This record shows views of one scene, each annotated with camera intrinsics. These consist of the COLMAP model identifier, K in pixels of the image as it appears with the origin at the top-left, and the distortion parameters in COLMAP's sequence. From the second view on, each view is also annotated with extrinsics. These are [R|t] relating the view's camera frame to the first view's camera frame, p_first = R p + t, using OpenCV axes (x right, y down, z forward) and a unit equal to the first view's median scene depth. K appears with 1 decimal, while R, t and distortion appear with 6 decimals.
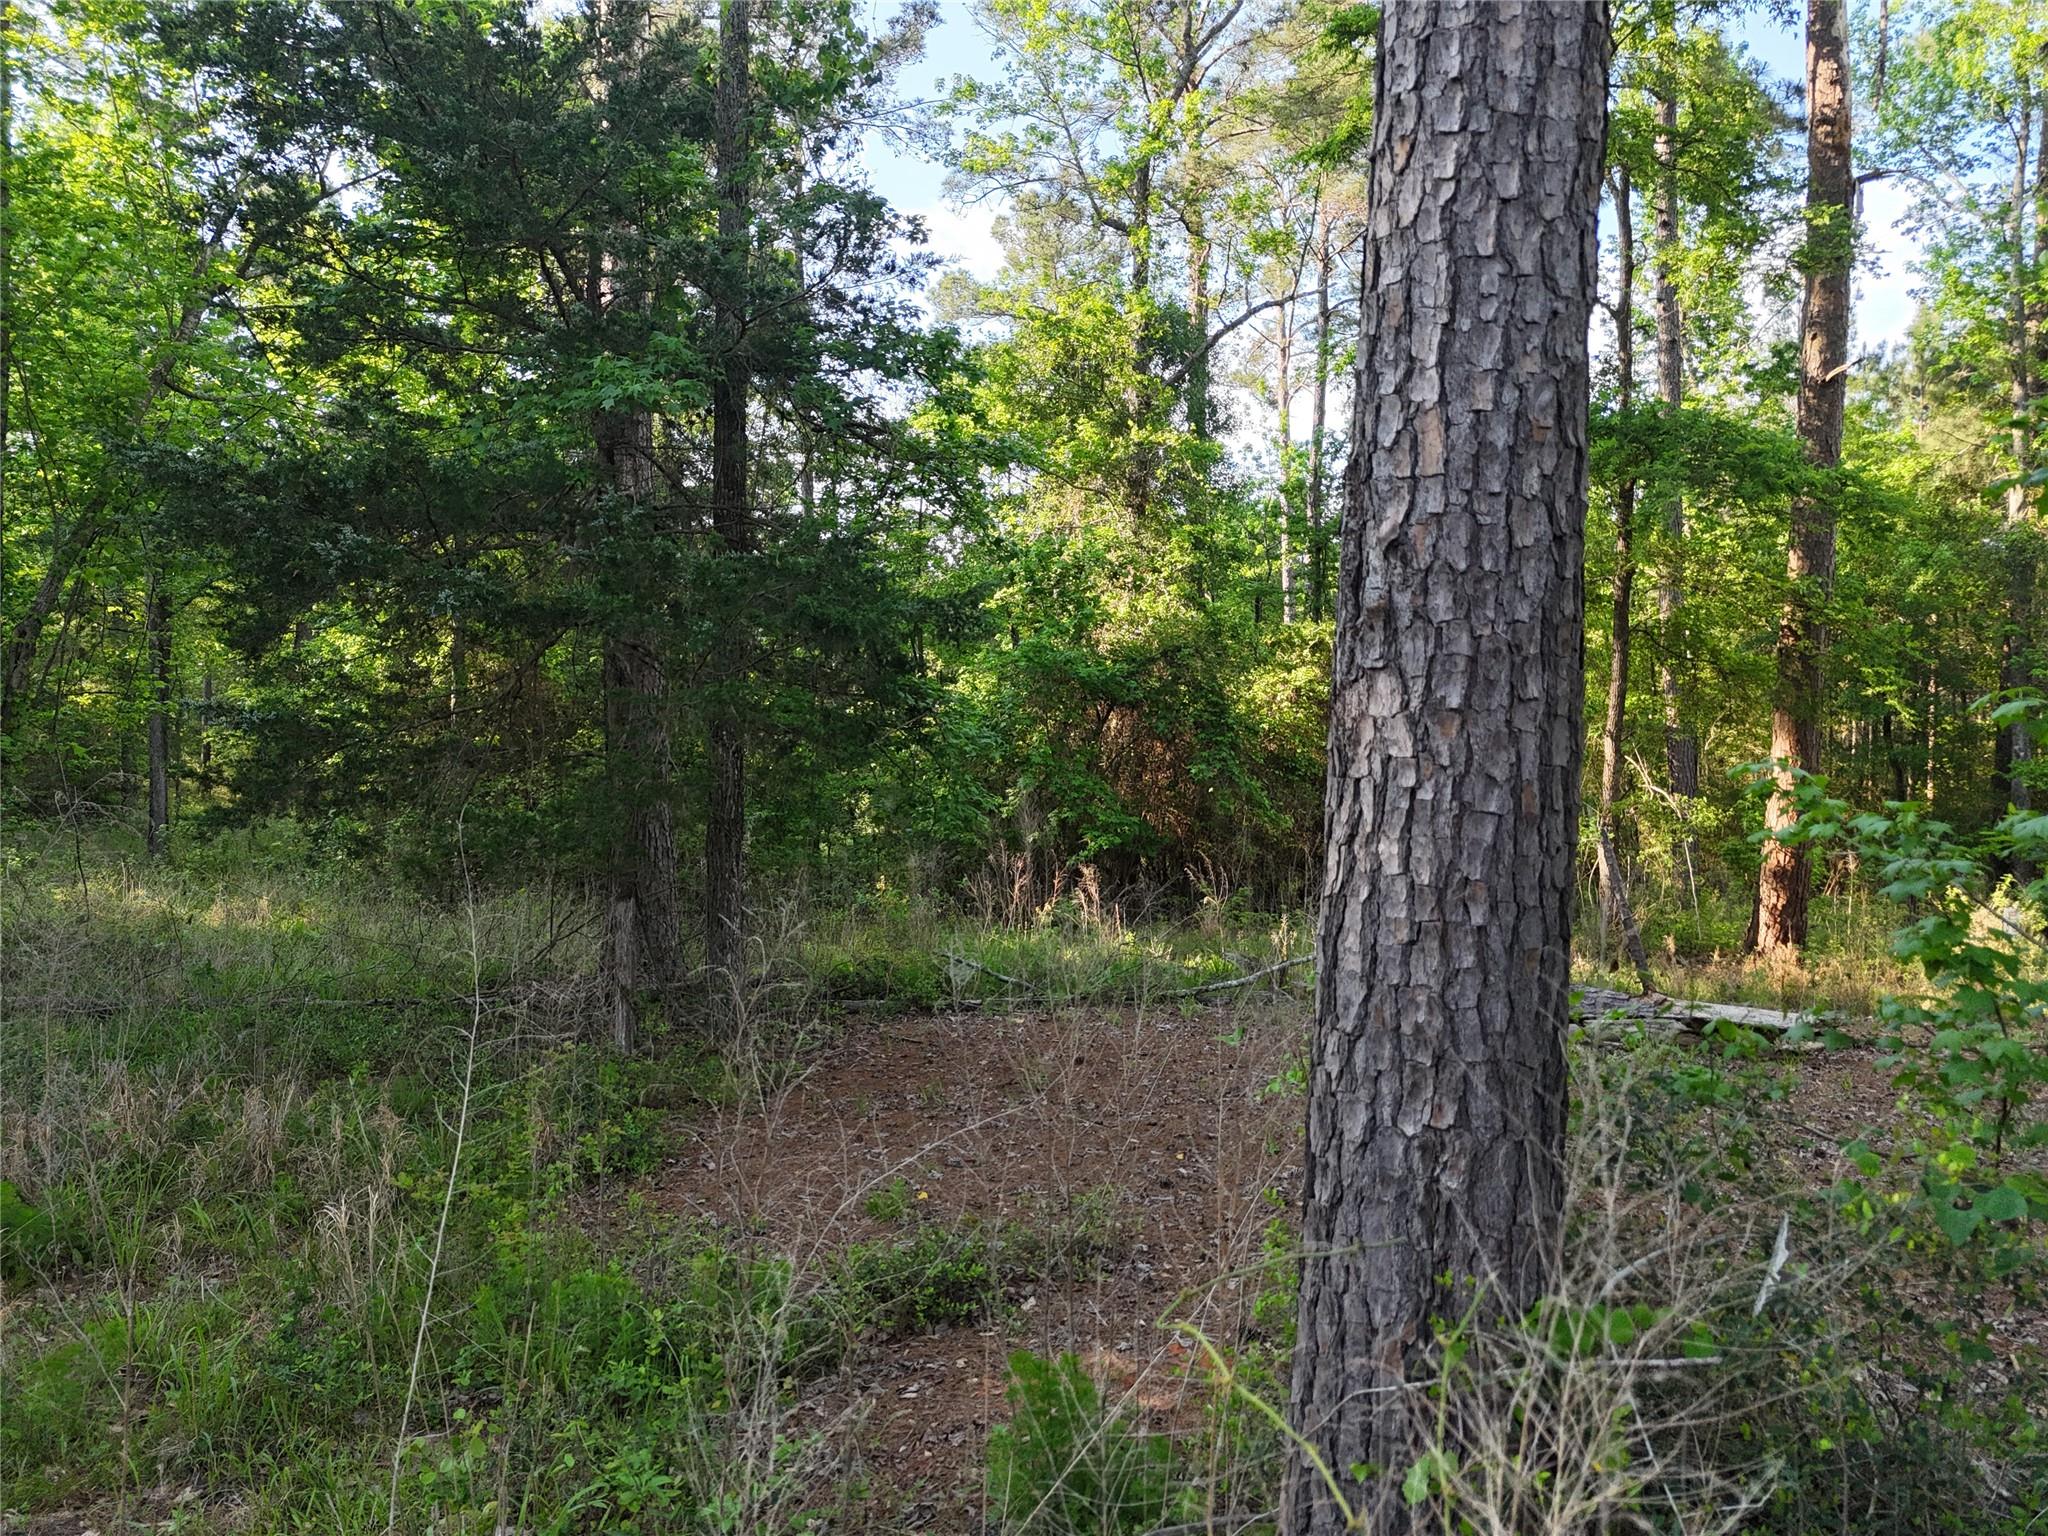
lens RADIAL K [[1505.5, 0, 1024.8], [0, 1505.5, 762.7], [0, 0, 1]] dist [0.065402, -0.053609]
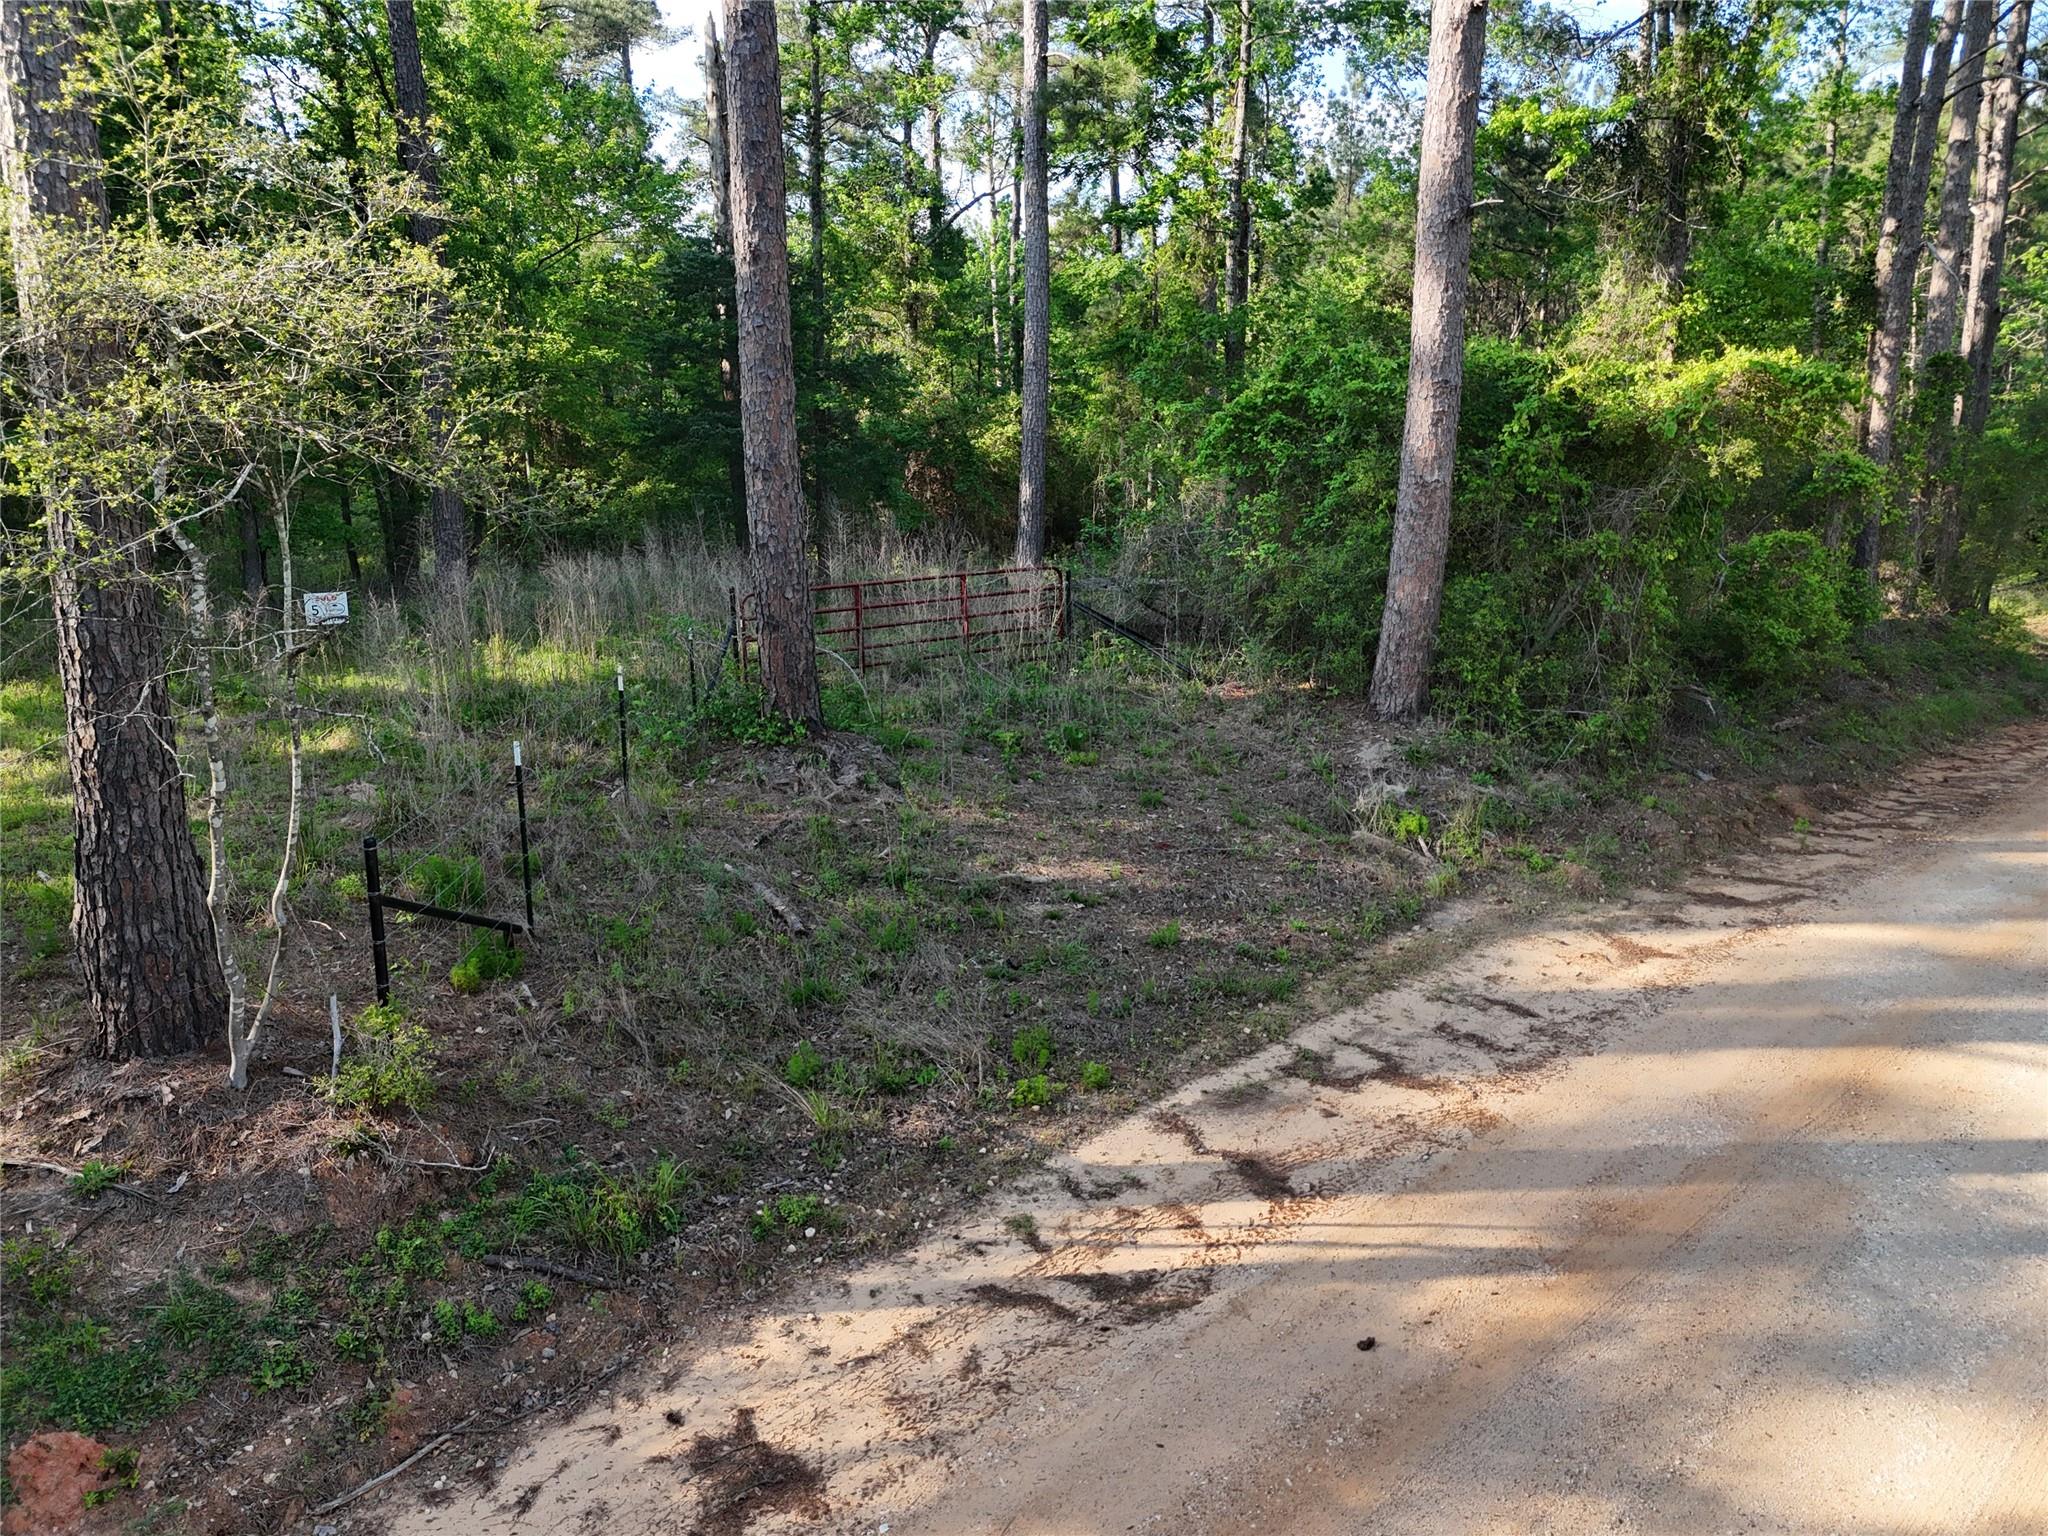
lens RADIAL K [[1501.0, 0, 1028.8], [0, 1501.0, 762.1], [0, 0, 1]] dist [0.068830, -0.050636]
pose [[0.980262, -0.052799, 0.190520, -0.398449], [0.010268, 0.975974, 0.217643, -0.150905], [-0.197434, -0.211391, 0.957253, -2.042688]]
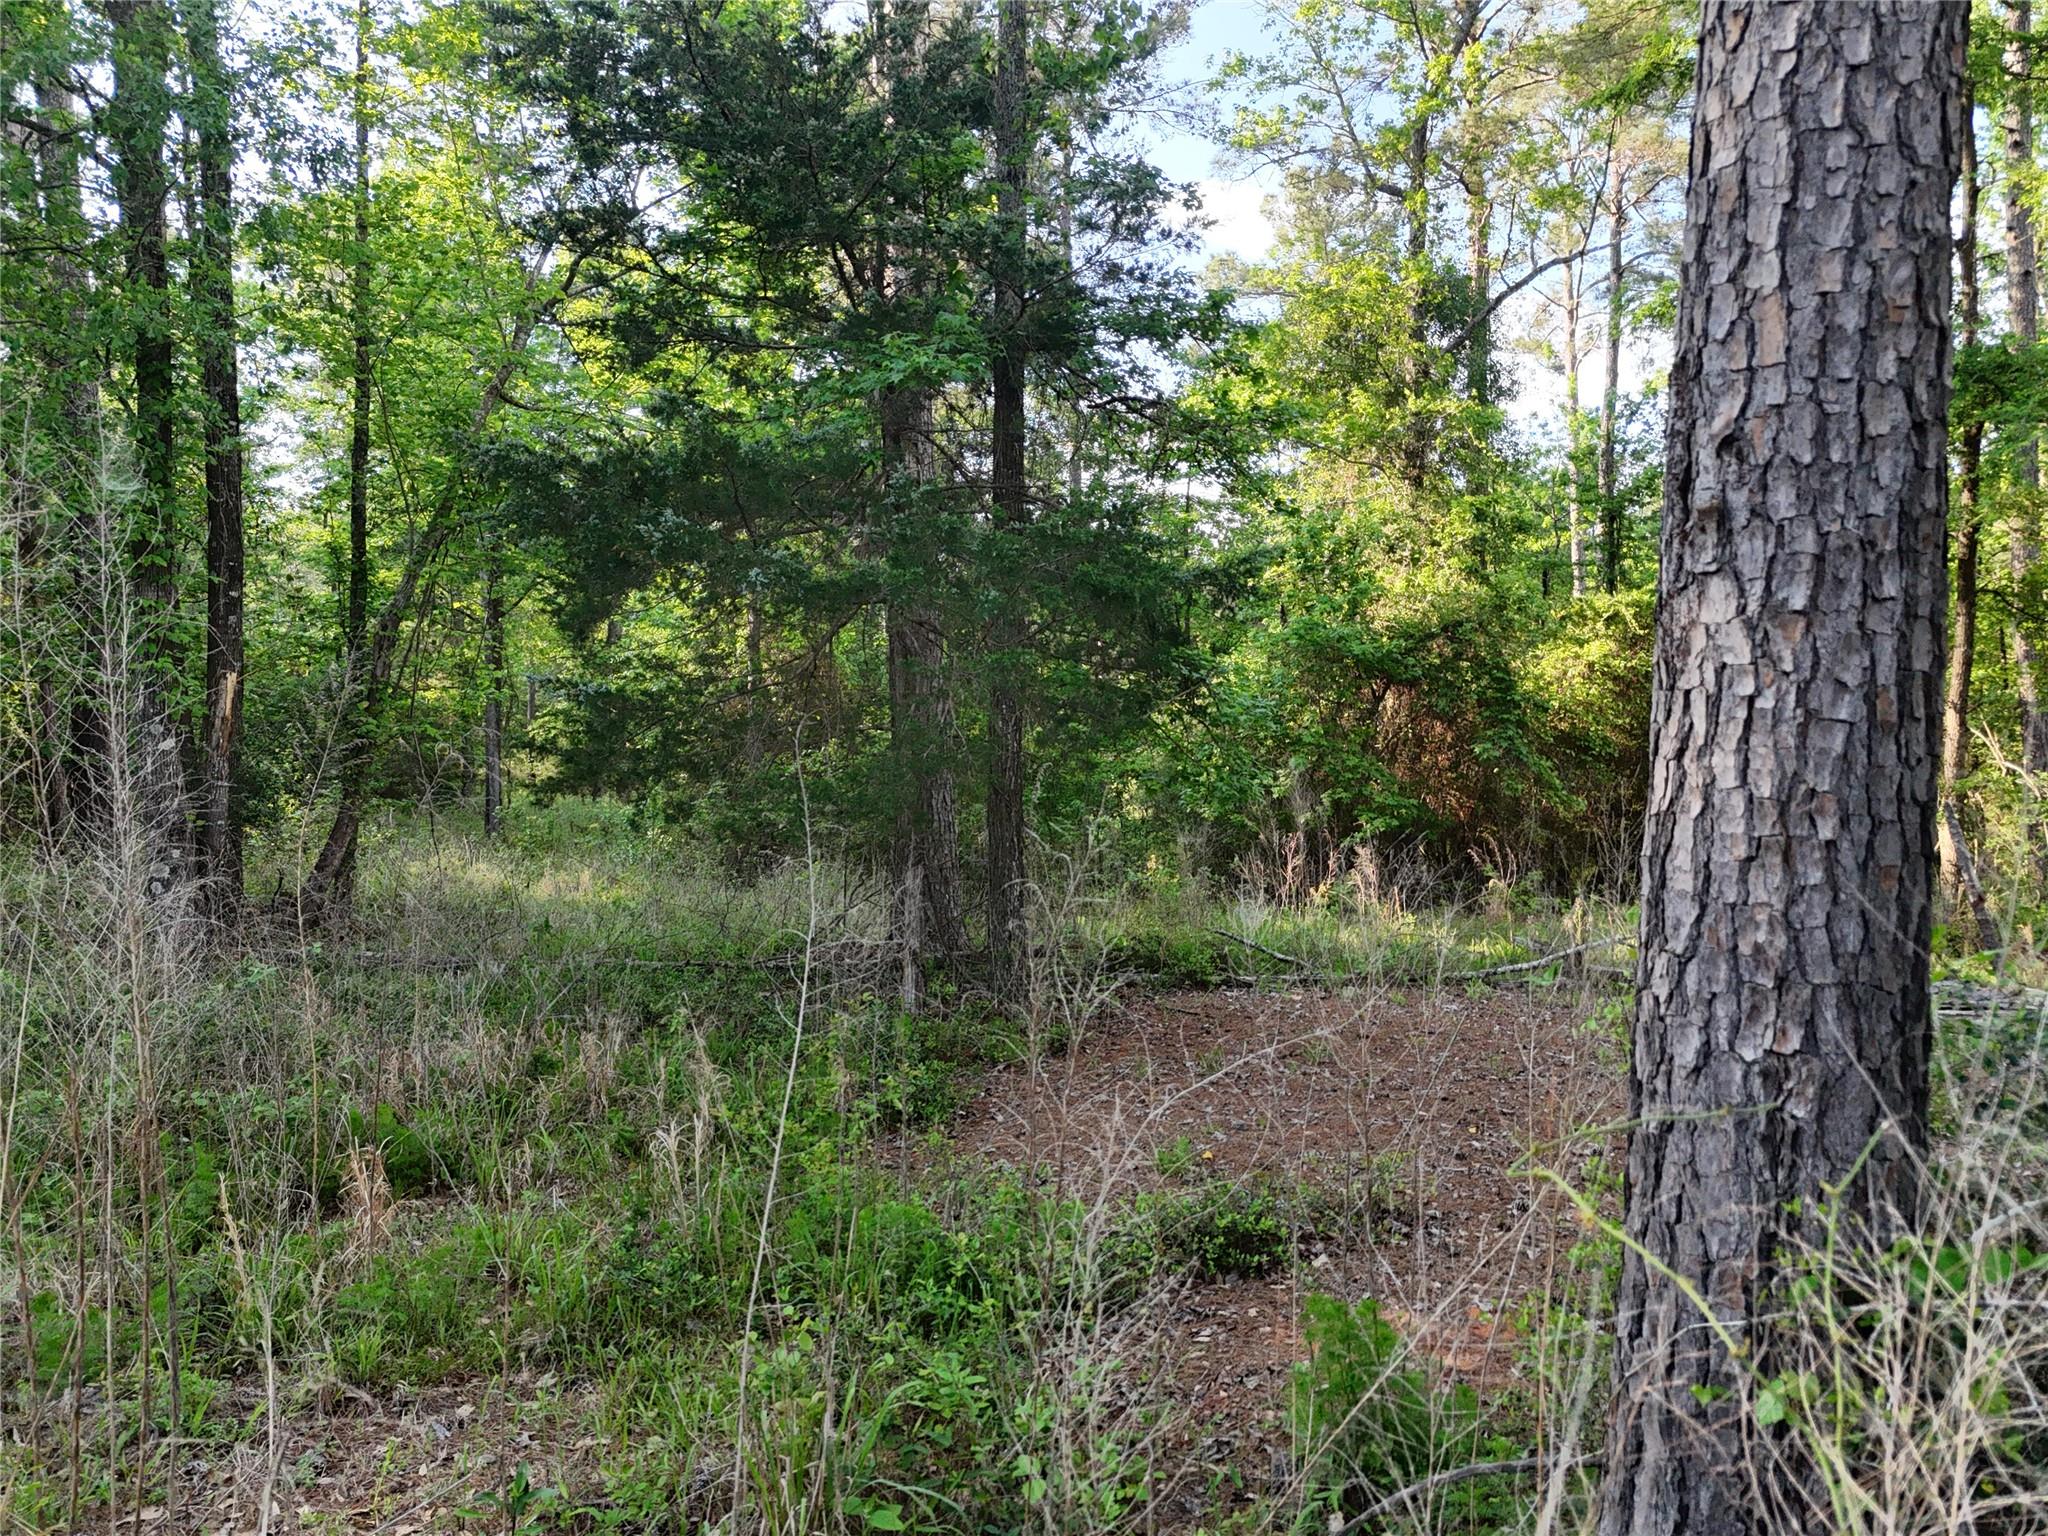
lens RADIAL K [[1505.5, 0, 1024.8], [0, 1505.5, 762.7], [0, 0, 1]] dist [0.065402, -0.053609]
pose [[0.984607, -0.005995, -0.174678, -0.006923], [0.006956, 0.999964, 0.004885, 0.014296], [0.174643, -0.006025, 0.984613, -0.005363]]
